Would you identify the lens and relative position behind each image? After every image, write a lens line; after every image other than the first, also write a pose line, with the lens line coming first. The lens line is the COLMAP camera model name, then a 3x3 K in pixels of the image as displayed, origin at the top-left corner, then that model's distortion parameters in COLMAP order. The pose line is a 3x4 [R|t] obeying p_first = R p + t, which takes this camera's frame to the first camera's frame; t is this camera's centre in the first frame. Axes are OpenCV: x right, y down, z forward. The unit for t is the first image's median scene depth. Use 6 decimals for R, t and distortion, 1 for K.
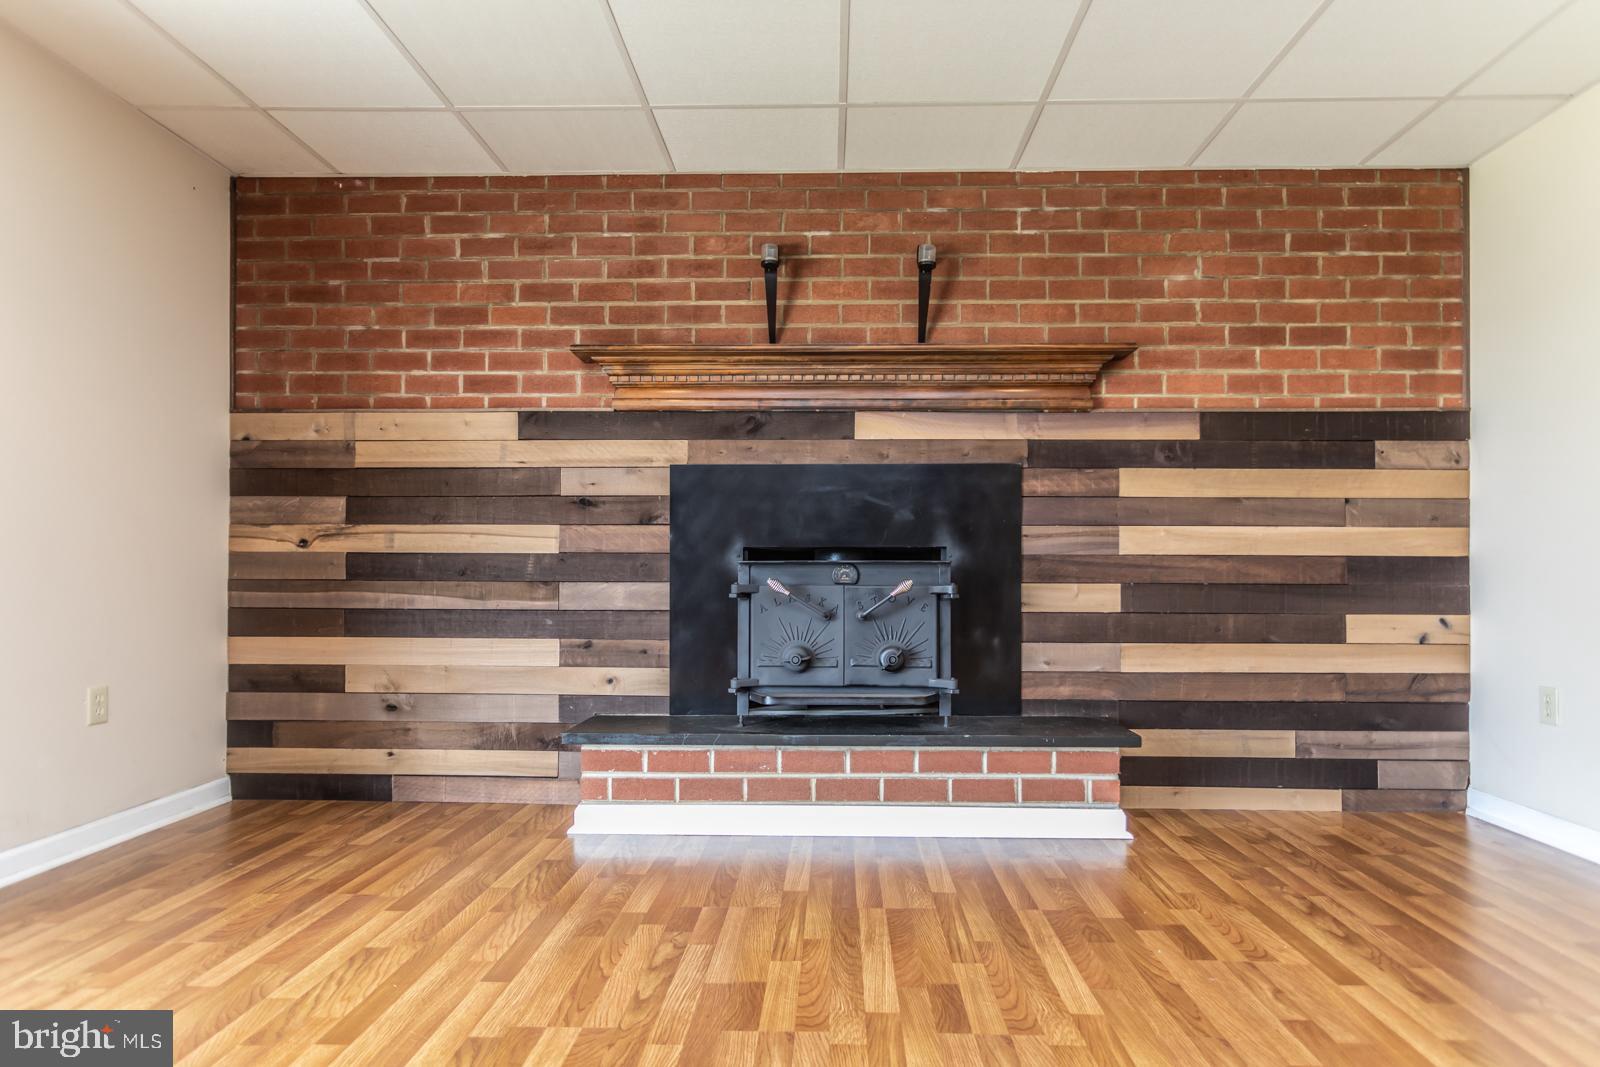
lens RADIAL K [[875.5, 0, 804.4], [0, 875.5, 555.1], [0, 0, 1]] dist [0.000362, 0.000301]
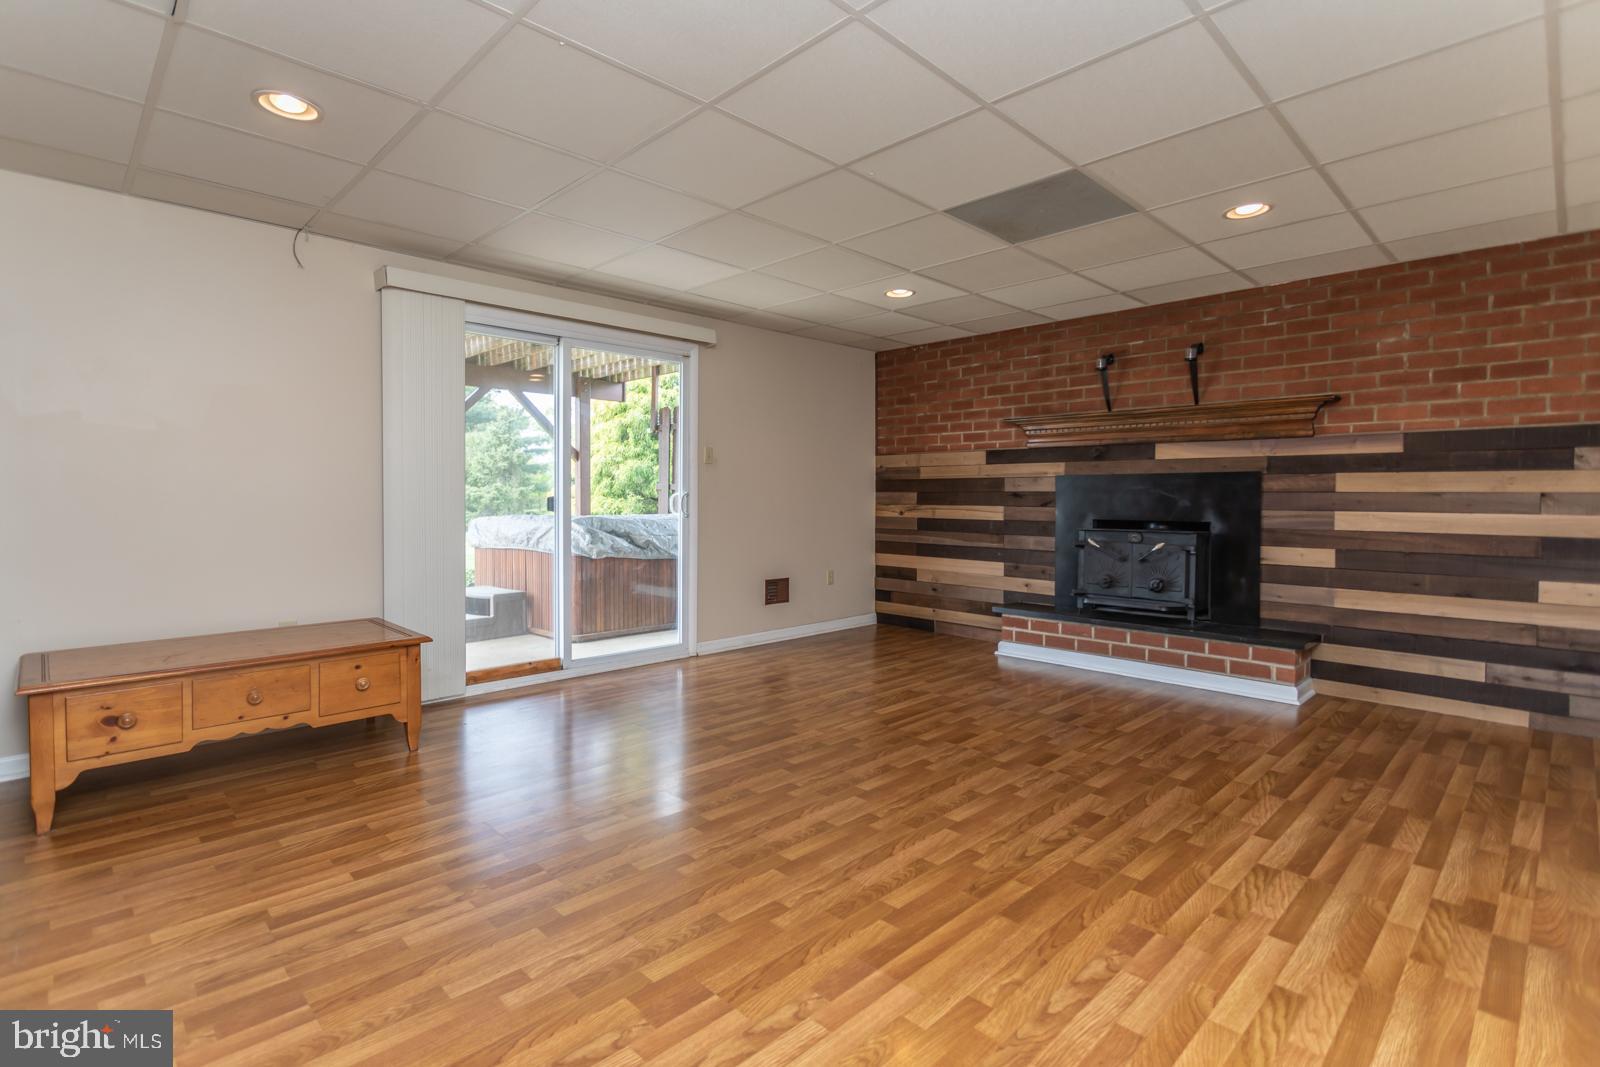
lens RADIAL K [[761.3, 0, 821.3], [0, 761.3, 533.5], [0, 0, 1]] dist [0.002732, 0.000529]
pose [[0.735075, 0.035049, -0.677079, 0.600489], [0.006590, 0.998246, 0.058828, -0.078175], [0.677954, -0.047705, 0.733555, -0.571837]]
